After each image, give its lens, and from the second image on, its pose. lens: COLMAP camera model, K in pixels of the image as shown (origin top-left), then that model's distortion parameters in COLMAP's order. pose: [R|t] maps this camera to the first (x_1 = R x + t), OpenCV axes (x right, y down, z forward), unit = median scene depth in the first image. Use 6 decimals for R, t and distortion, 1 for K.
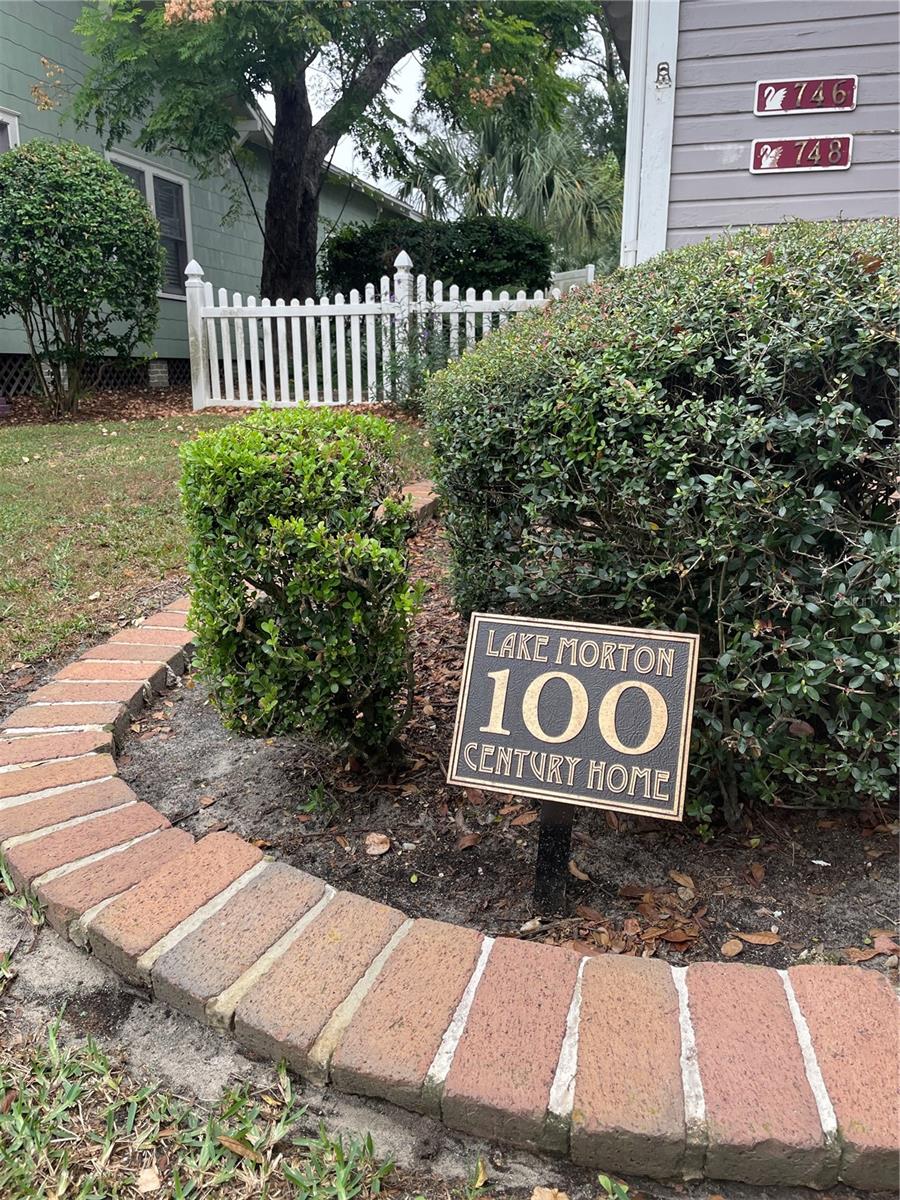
lens RADIAL K [[903.1, 0, 449.7], [0, 903.1, 604.9], [0, 0, 1]] dist [0.076432, -0.107228]
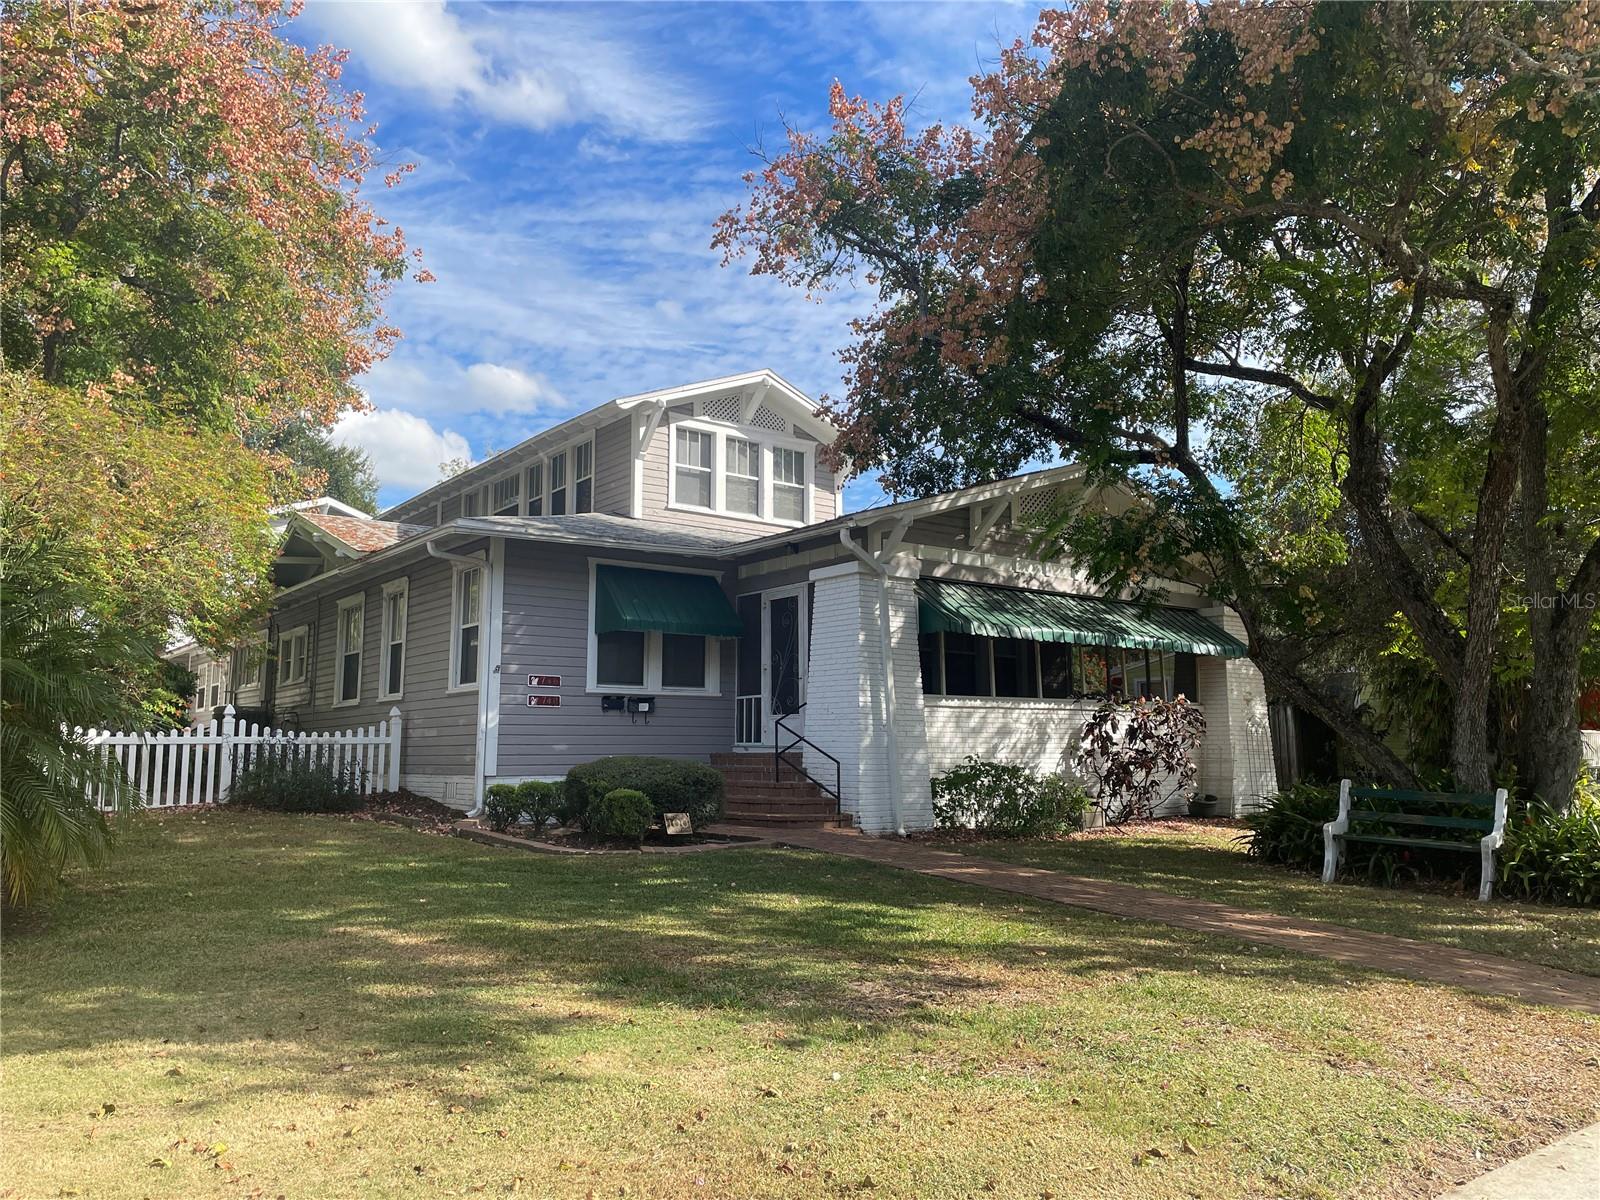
lens RADIAL K [[1204.2, 0, 804.4], [0, 1204.2, 598.3], [0, 0, 1]] dist [0.076432, -0.107228]
pose [[0.598262, 0.105372, 0.794342, -2.019149], [0.205246, 0.938094, -0.279022, 0.372810], [-0.774569, 0.329964, 0.539599, -1.611703]]
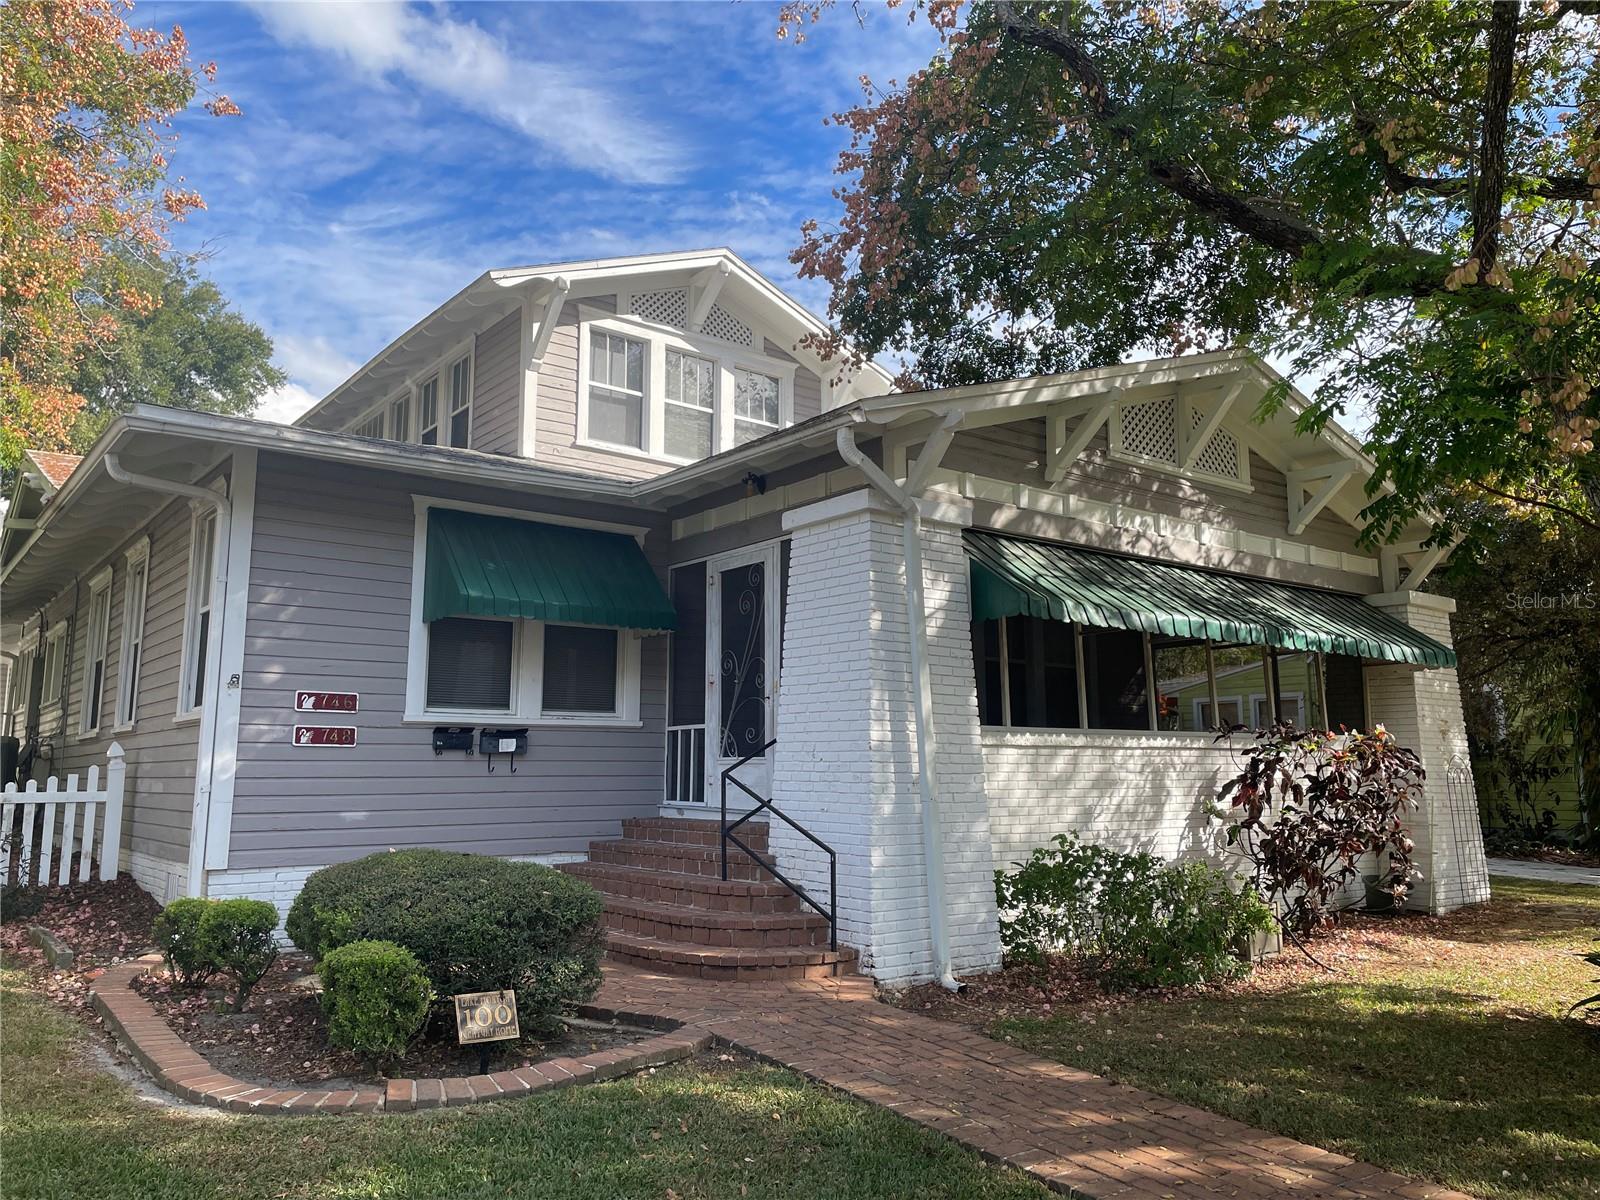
lens RADIAL K [[1204.2, 0, 804.4], [0, 1204.2, 598.3], [0, 0, 1]] dist [0.076432, -0.107228]
pose [[0.585435, 0.119202, 0.801908, -0.832872], [0.206890, 0.934415, -0.289939, 0.057911], [-0.783877, 0.335647, 0.522378, -0.805307]]
